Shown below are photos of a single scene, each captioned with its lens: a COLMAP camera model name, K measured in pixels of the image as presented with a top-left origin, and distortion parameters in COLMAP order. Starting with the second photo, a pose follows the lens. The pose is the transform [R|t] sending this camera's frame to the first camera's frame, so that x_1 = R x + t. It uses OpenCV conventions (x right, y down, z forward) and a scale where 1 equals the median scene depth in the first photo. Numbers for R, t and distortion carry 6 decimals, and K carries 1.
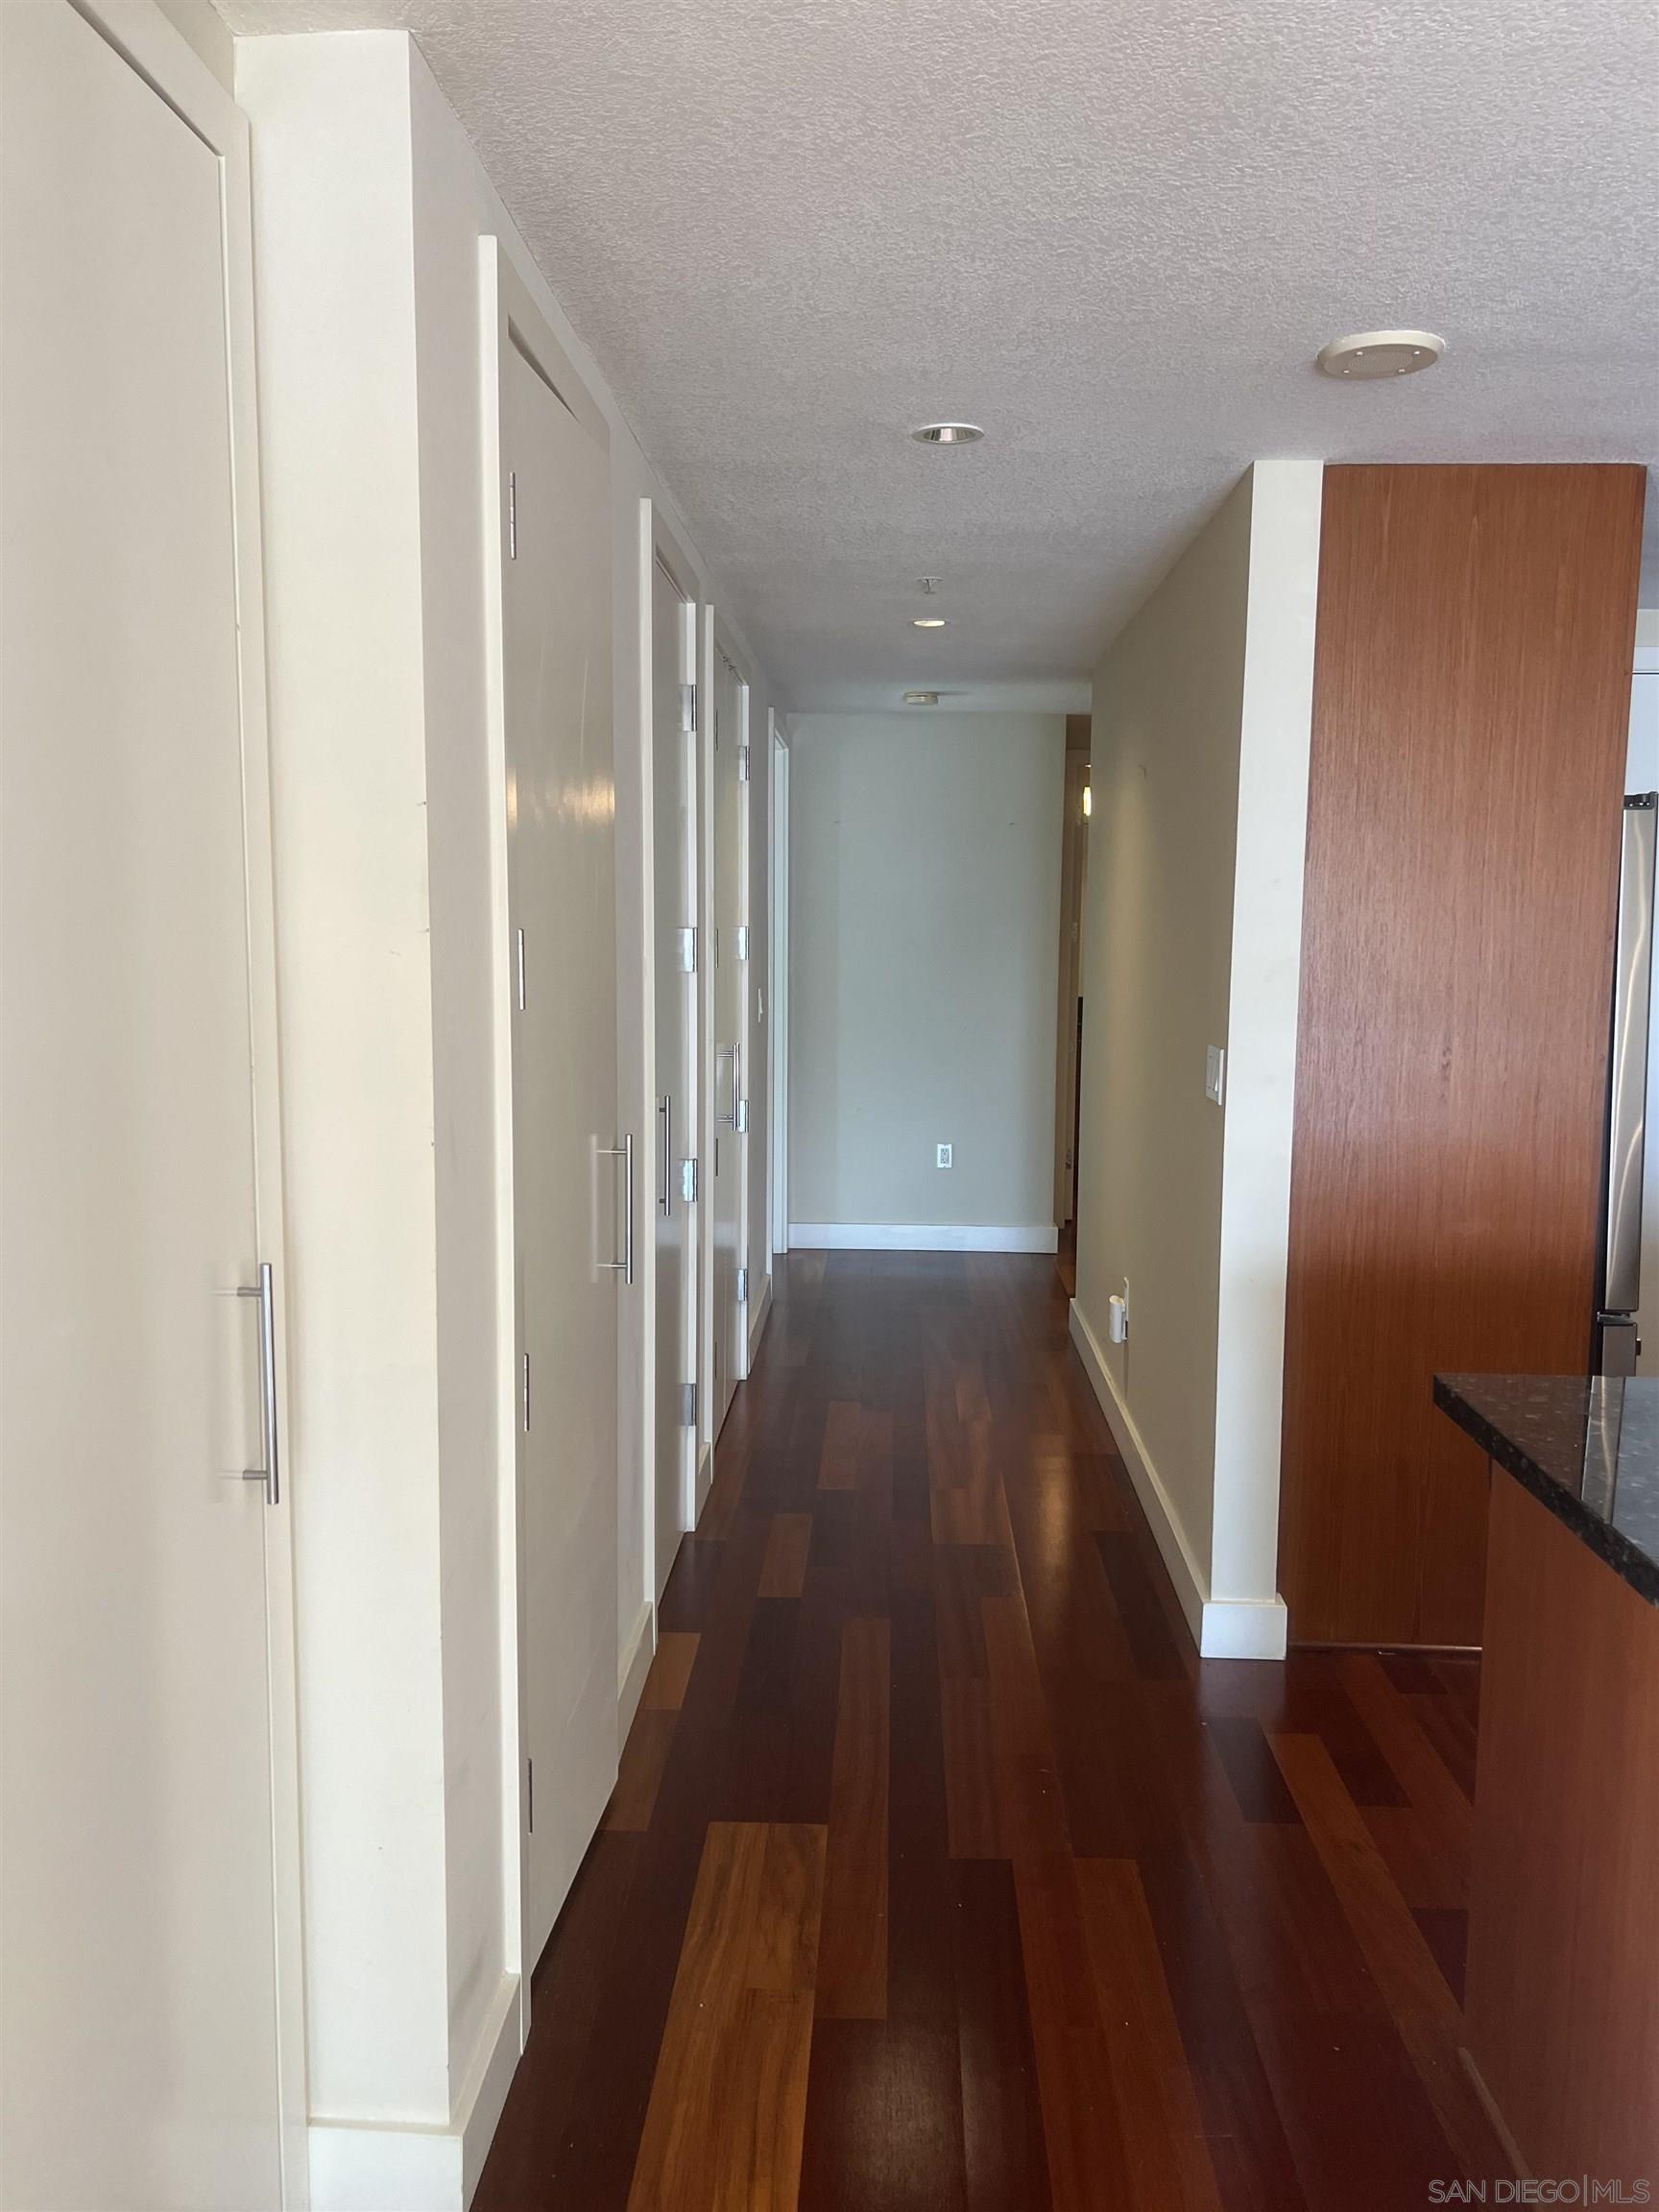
lens RADIAL K [[1659.6, 0, 813.4], [0, 1659.6, 1097.8], [0, 0, 1]] dist [0.015477, 0.001665]
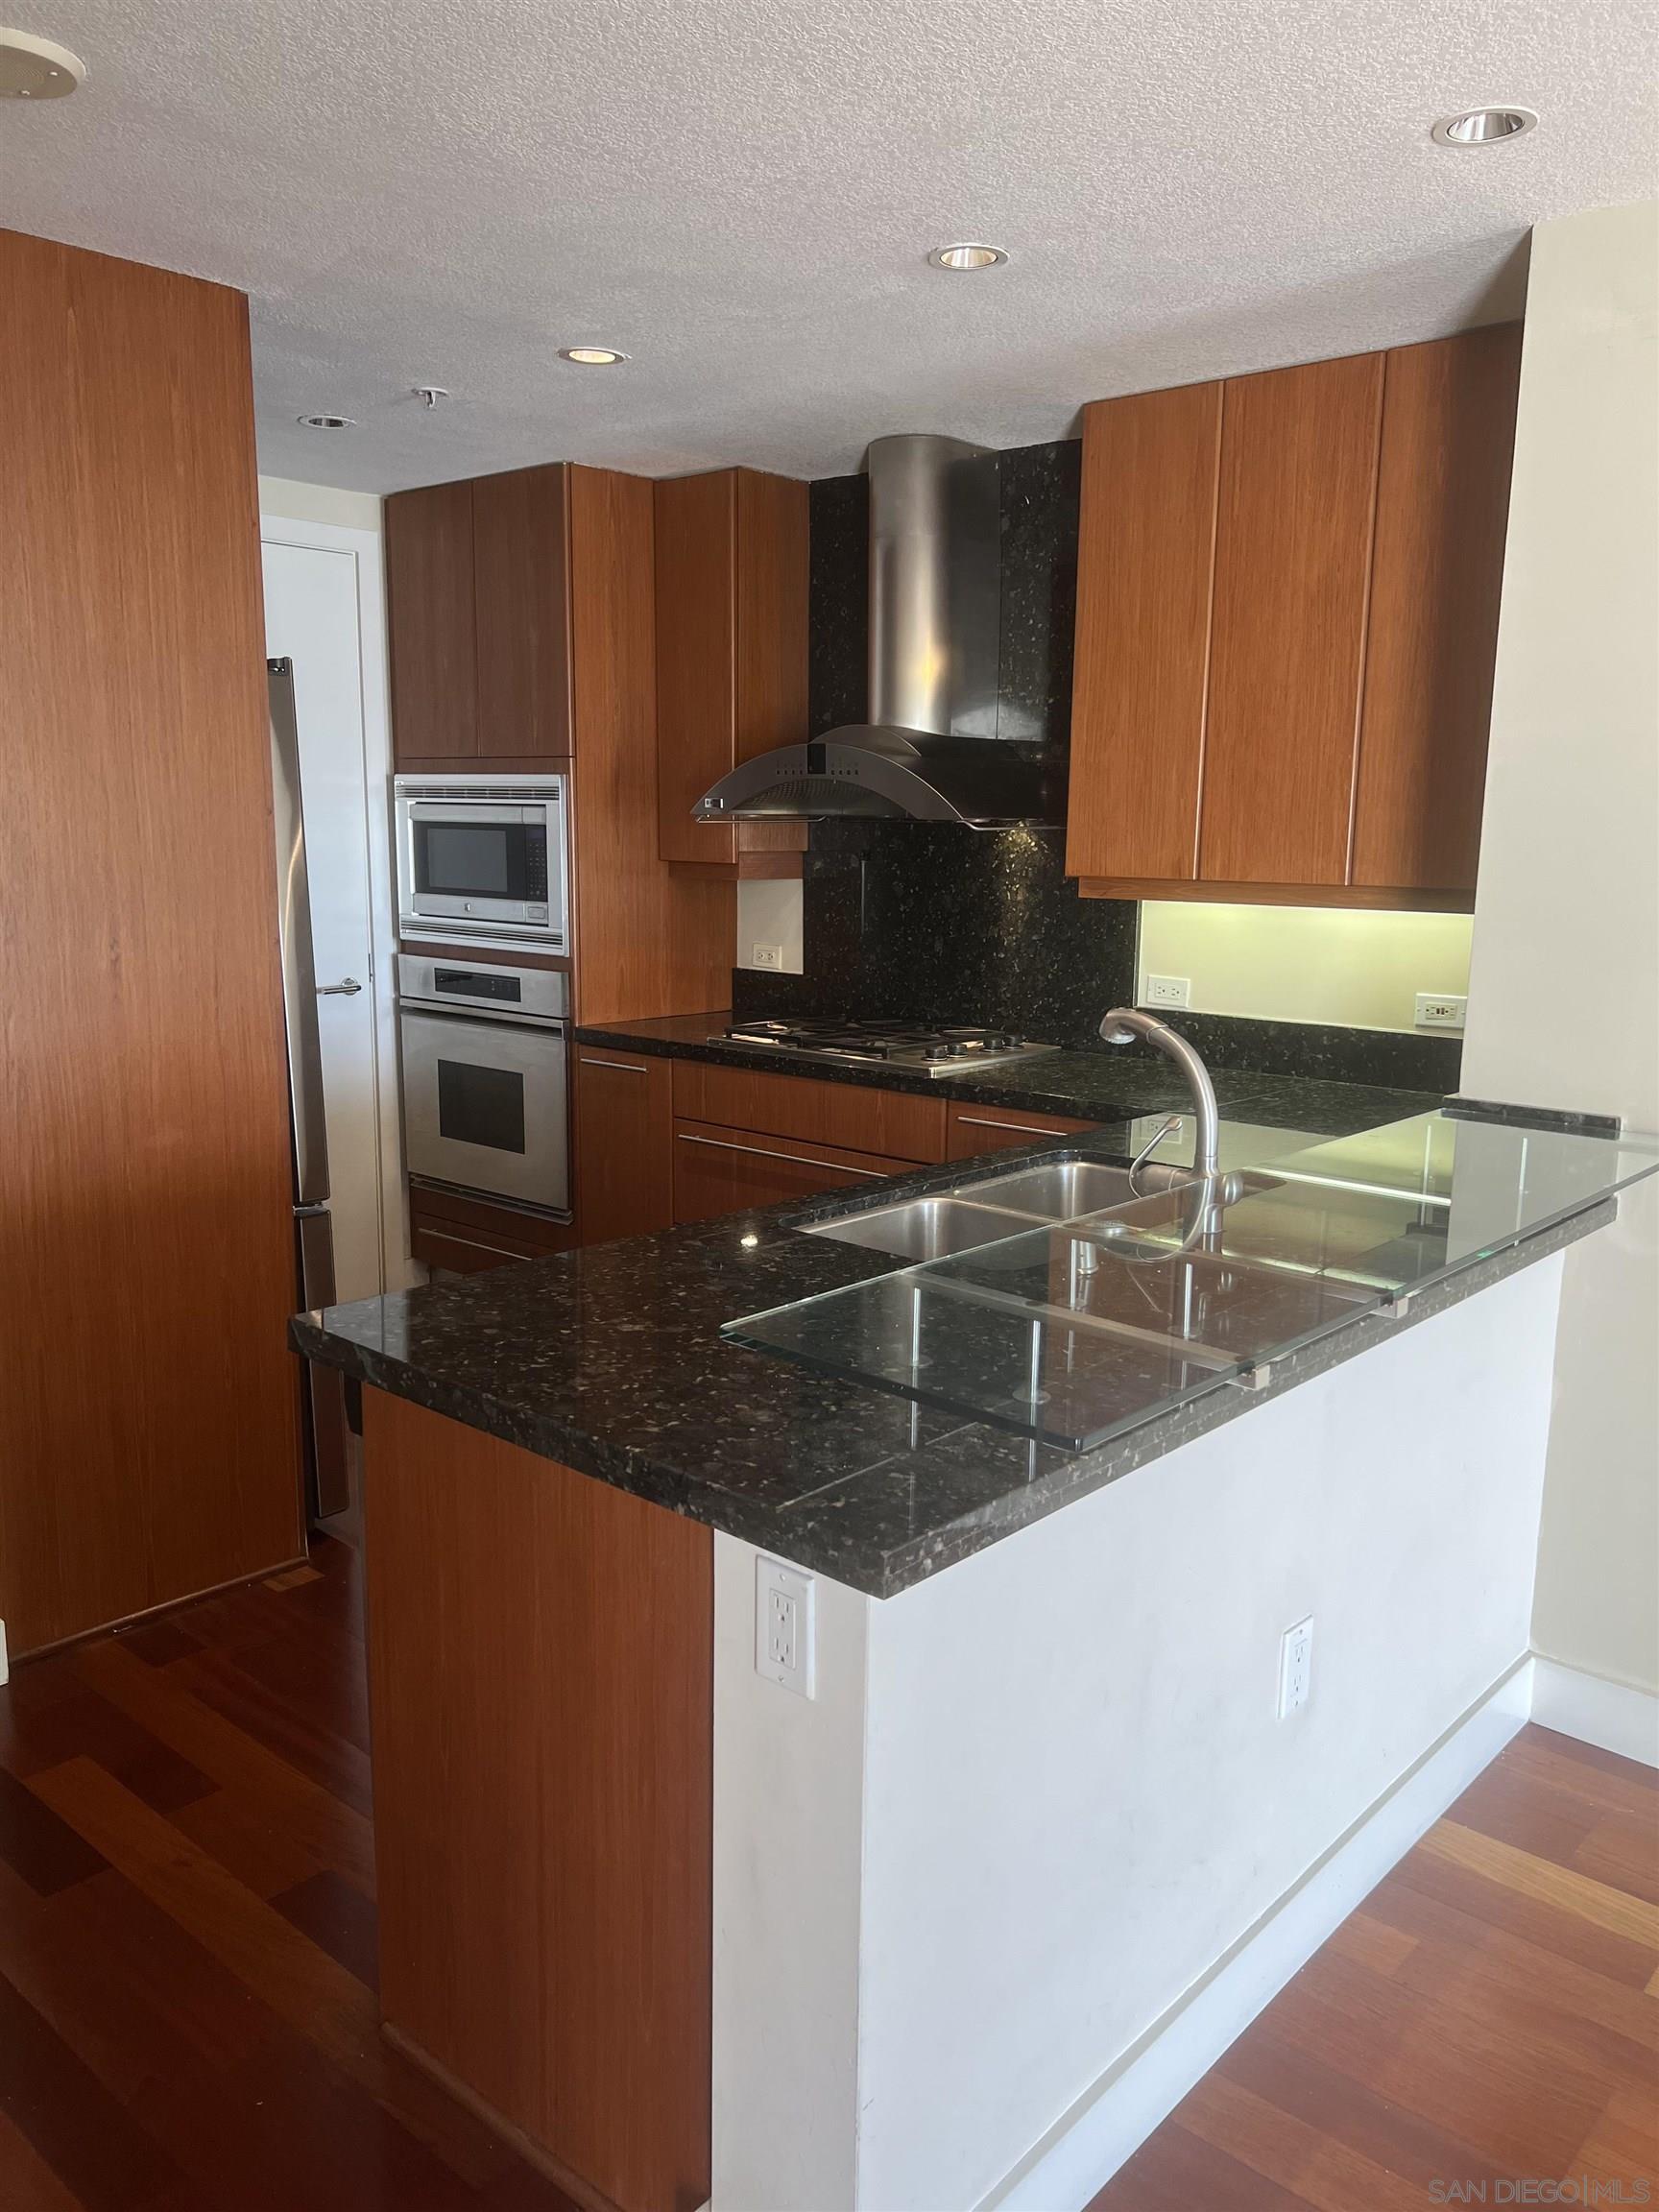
lens RADIAL K [[1655.1, 0, 829.5], [0, 1655.1, 1106.0], [0, 0, 1]] dist [0.069260, -0.087283]
pose [[0.625953, -0.135431, 0.768011, -0.069491], [0.076714, 0.990722, 0.112179, -0.013310], [-0.776078, -0.011302, 0.630535, 0.156250]]
